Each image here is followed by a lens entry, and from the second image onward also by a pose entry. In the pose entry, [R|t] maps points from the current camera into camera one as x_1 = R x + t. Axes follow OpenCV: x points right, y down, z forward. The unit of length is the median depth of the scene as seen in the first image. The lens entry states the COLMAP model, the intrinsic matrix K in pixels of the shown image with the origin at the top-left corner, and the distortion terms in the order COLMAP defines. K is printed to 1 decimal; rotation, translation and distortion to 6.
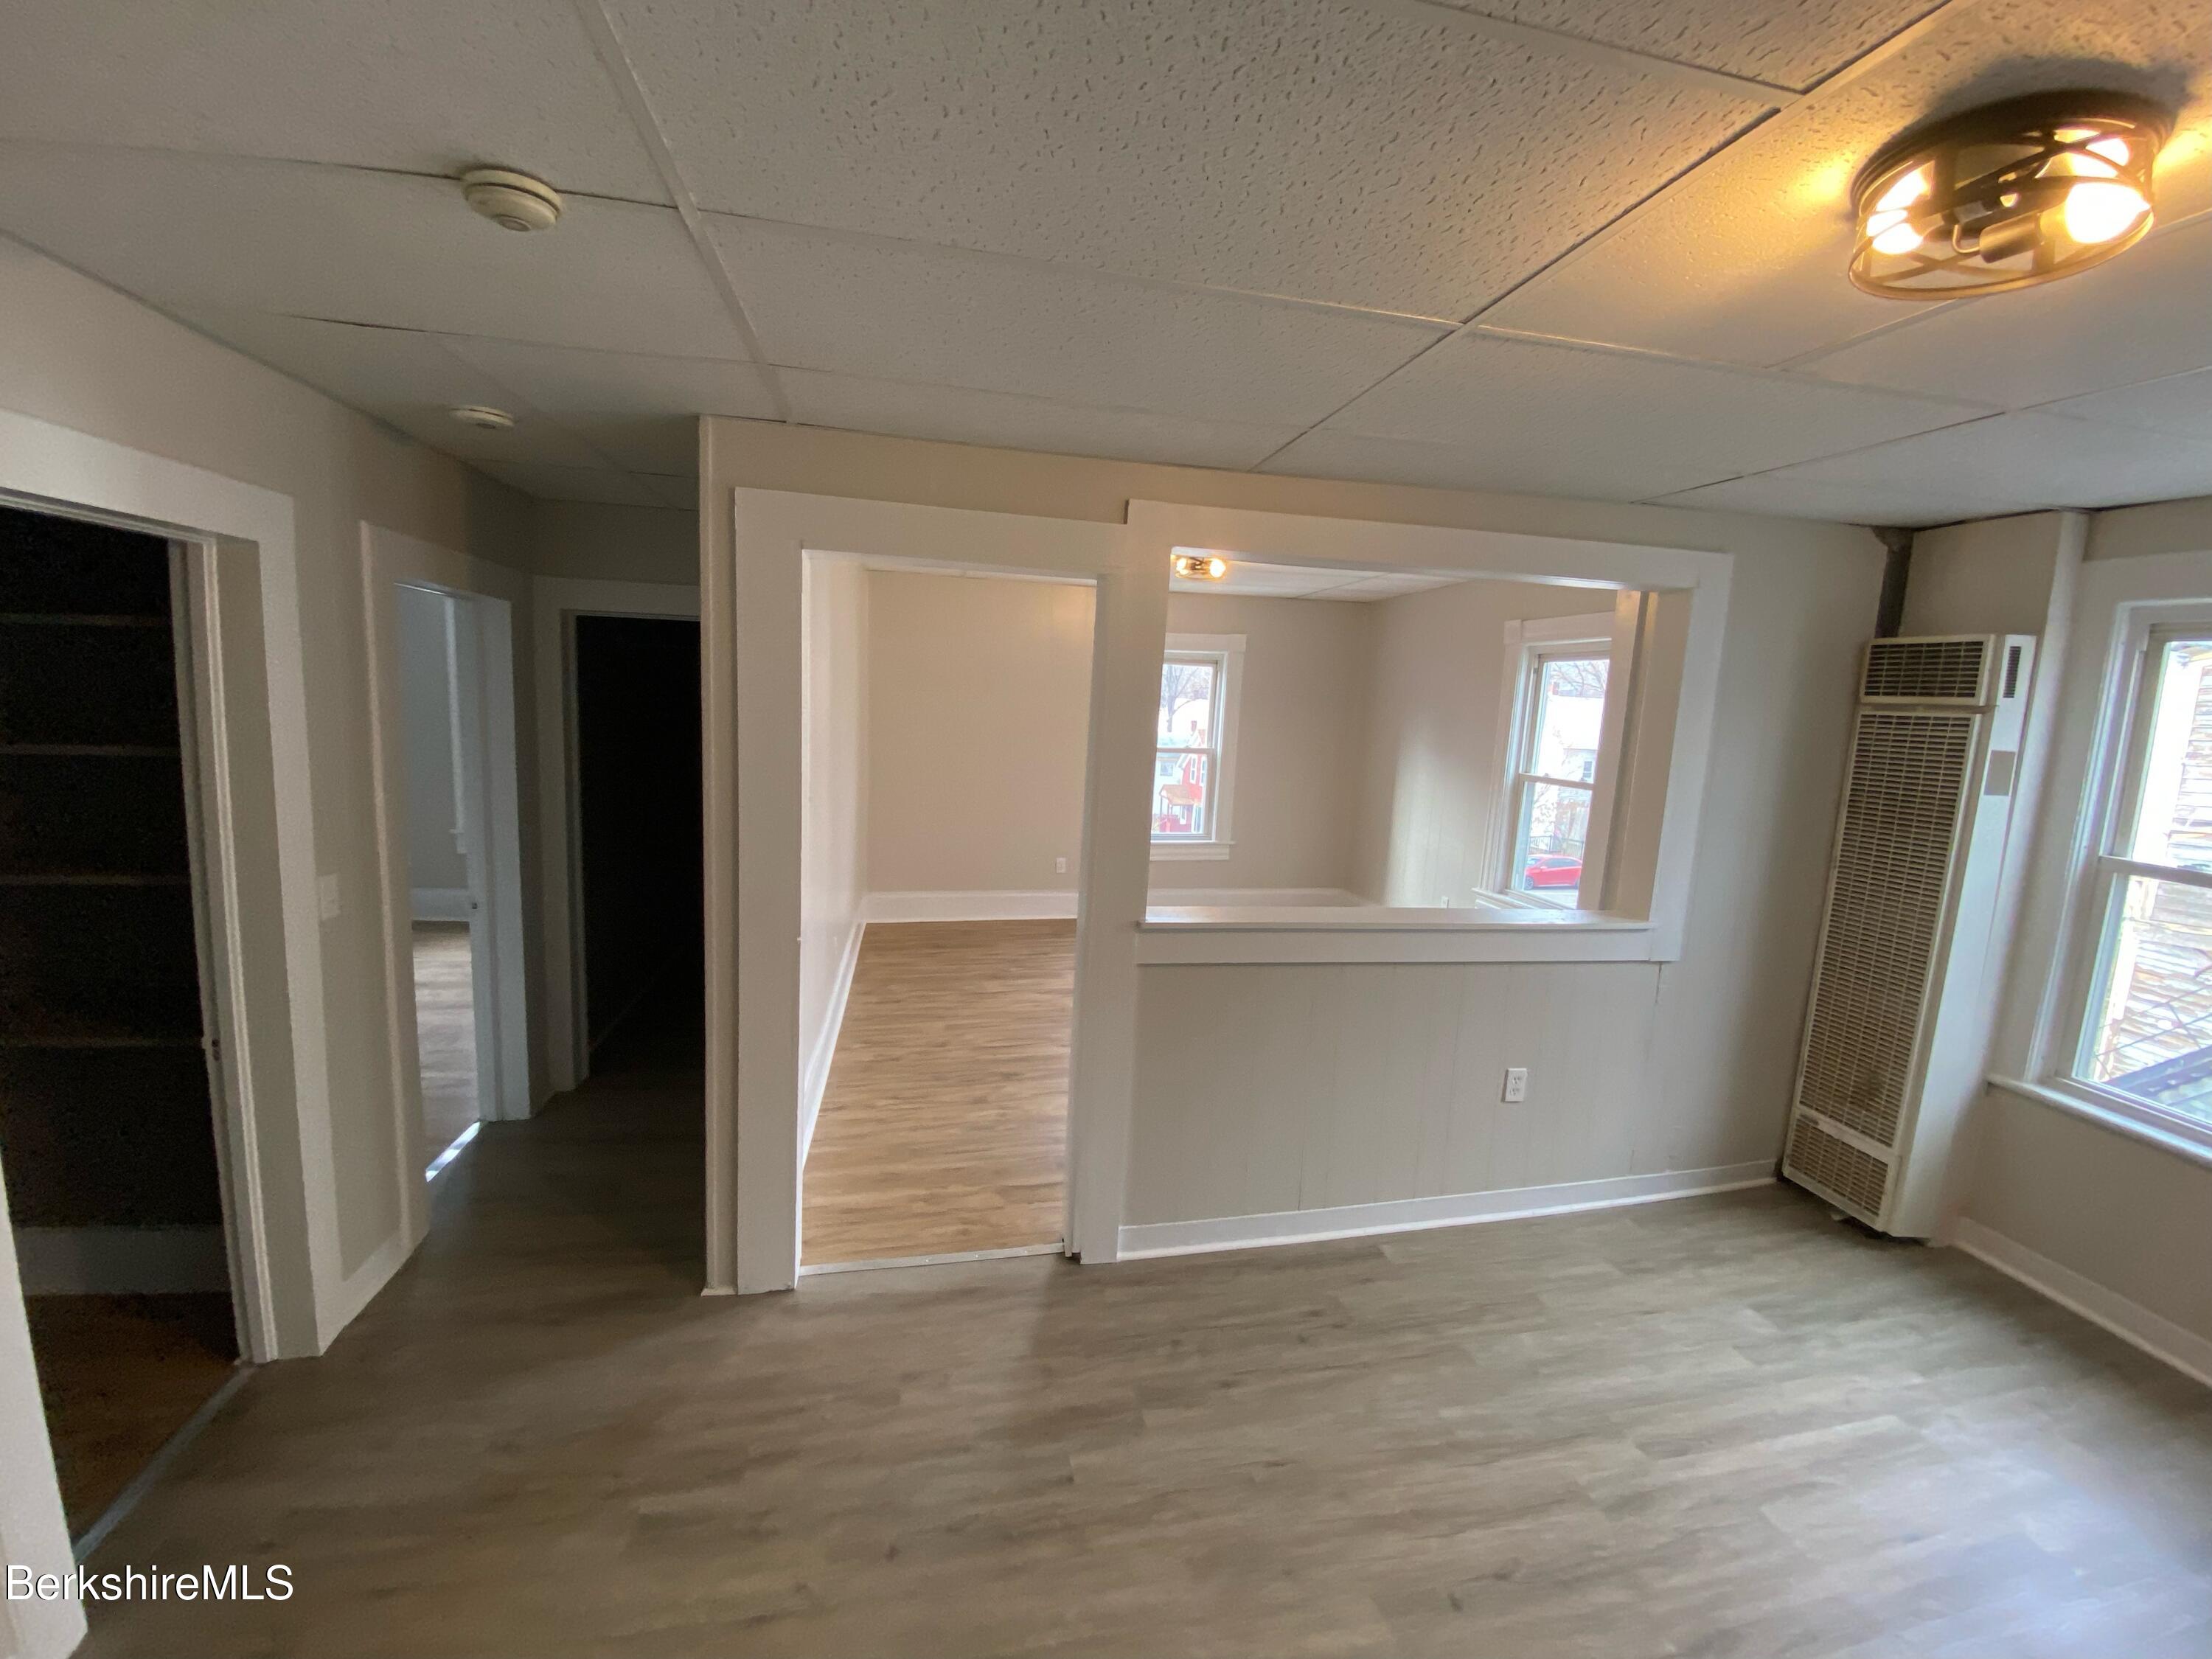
lens RADIAL K [[897.0, 0, 1106.2], [0, 897.0, 817.4], [0, 0, 1]] dist [-0.000338, -0.000035]
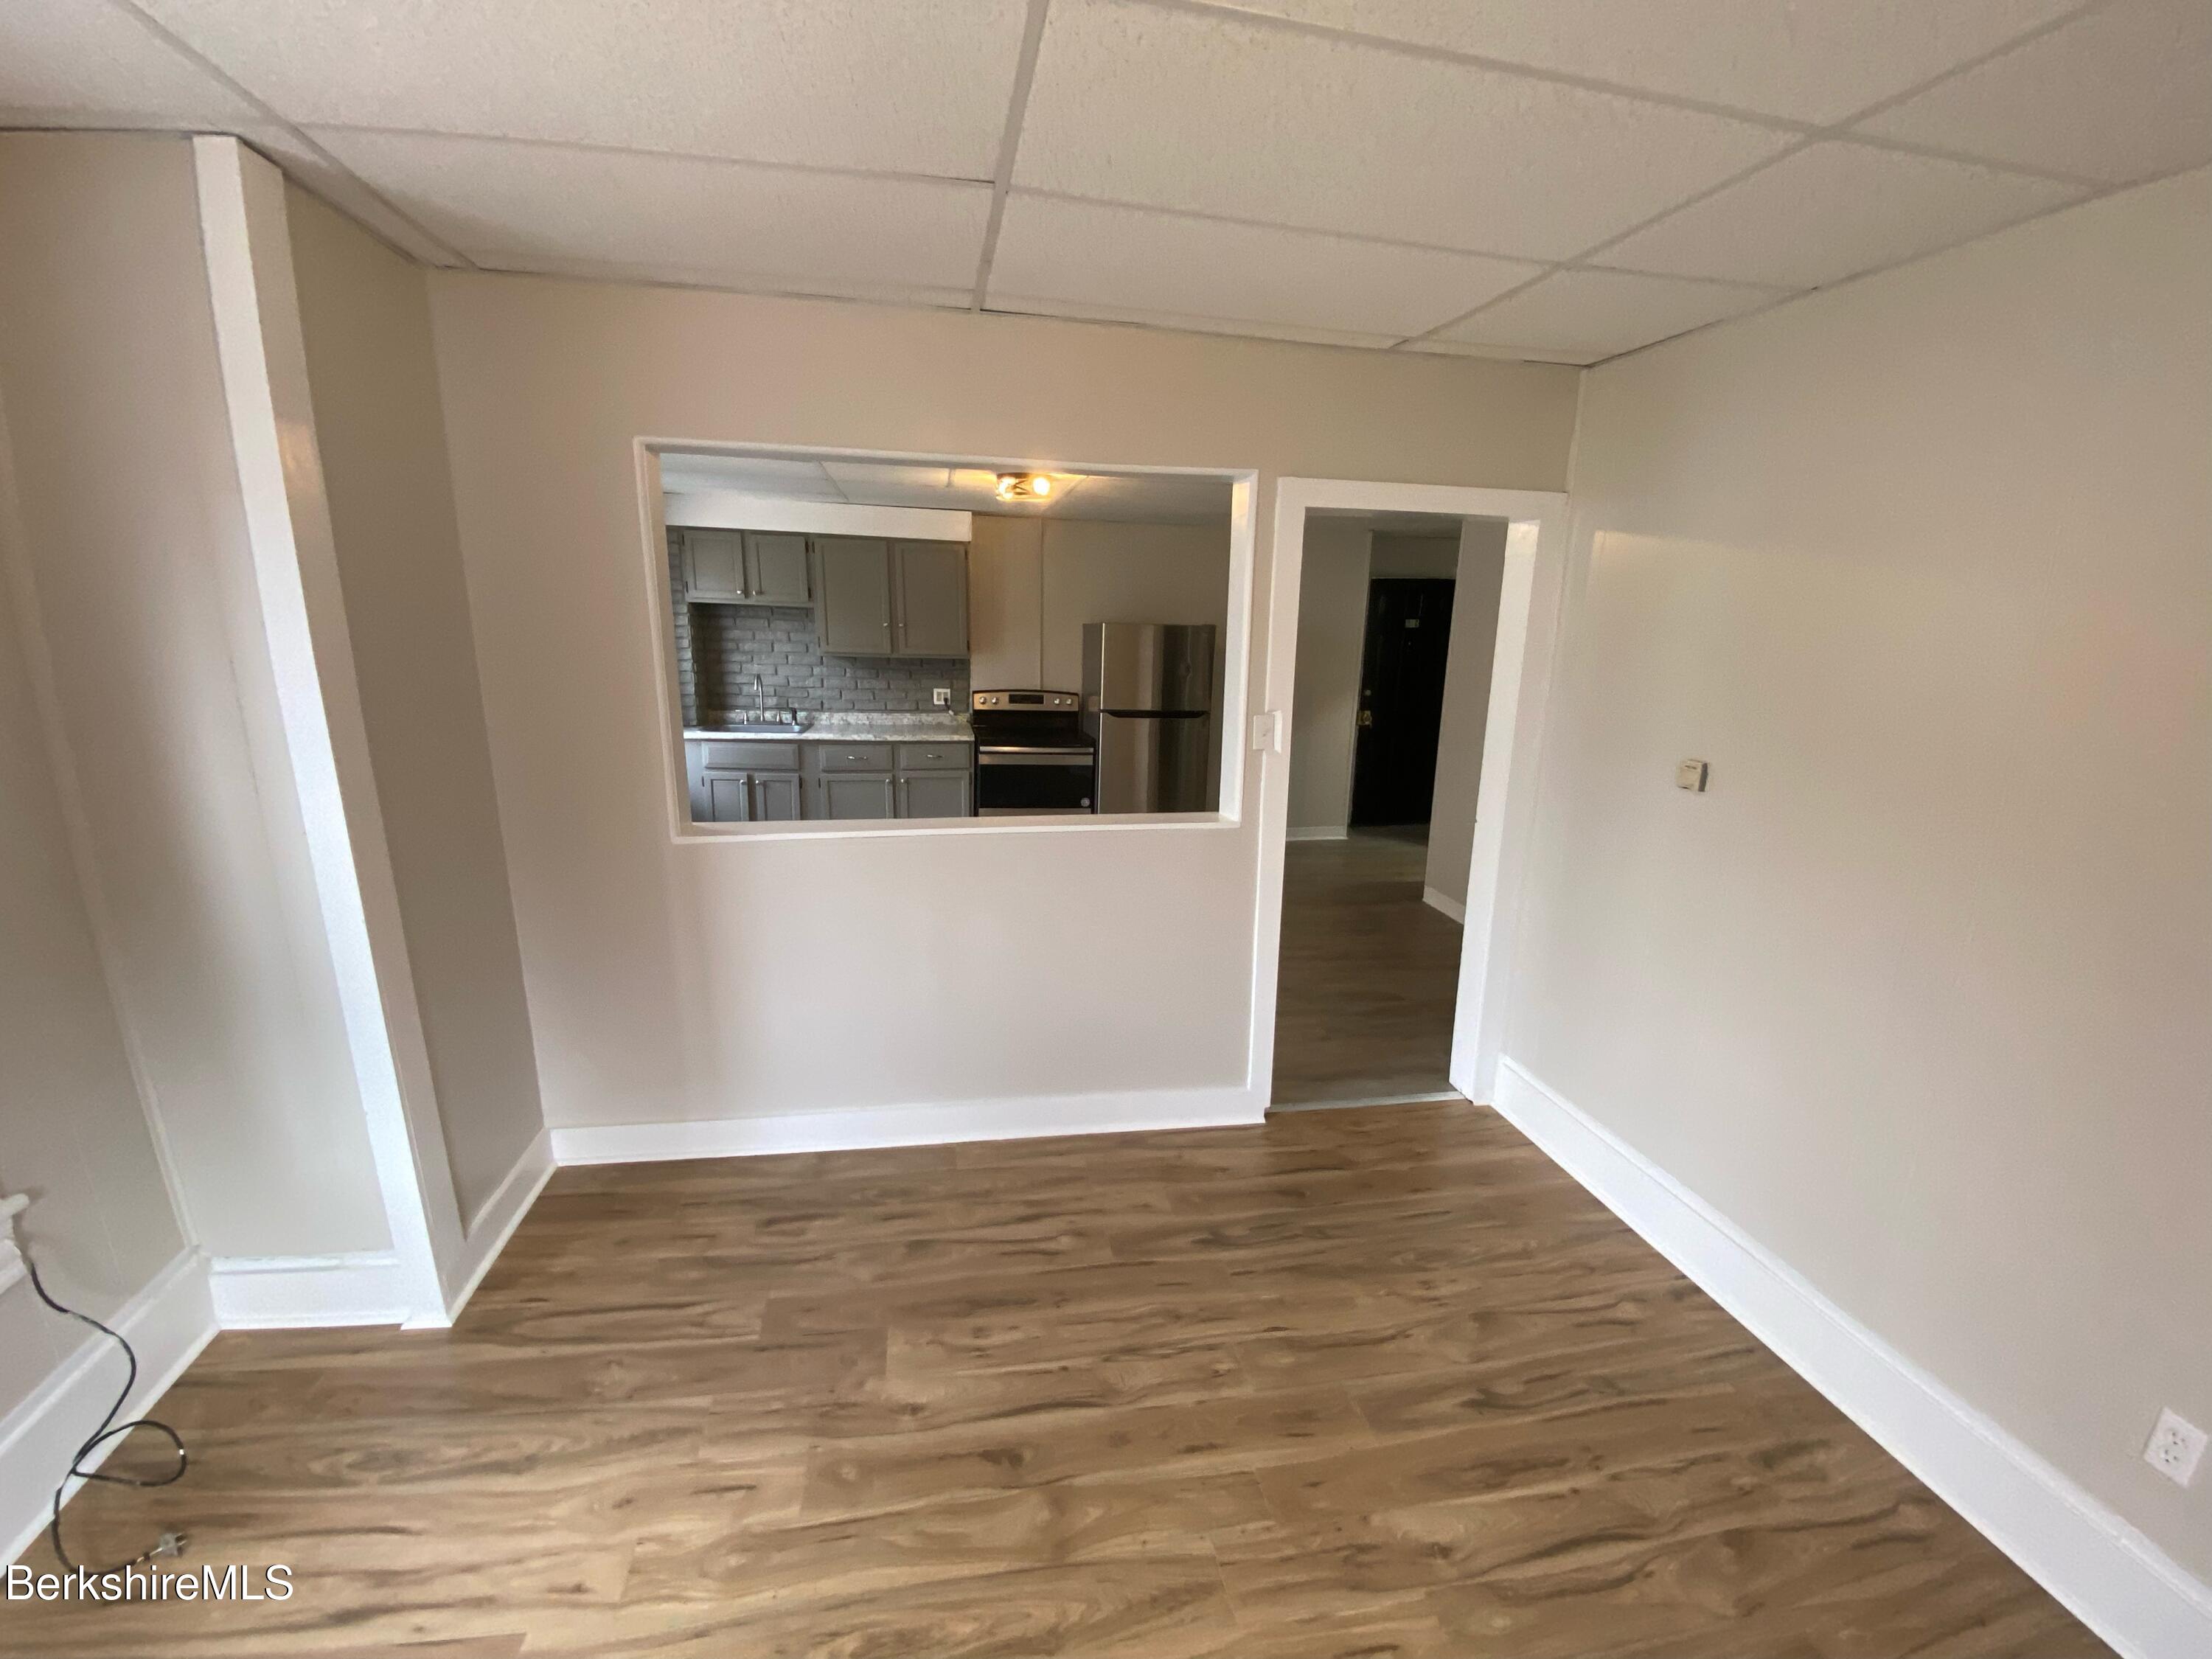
lens RADIAL K [[897.0, 0, 1108.0], [0, 897.0, 821.1], [0, 0, 1]] dist [-0.000338, -0.000035]
pose [[-0.997449, -0.066908, -0.024862, 0.164660], [-0.071328, 0.921286, 0.382287, -0.225441], [-0.002674, 0.383086, -0.923709, 1.600400]]
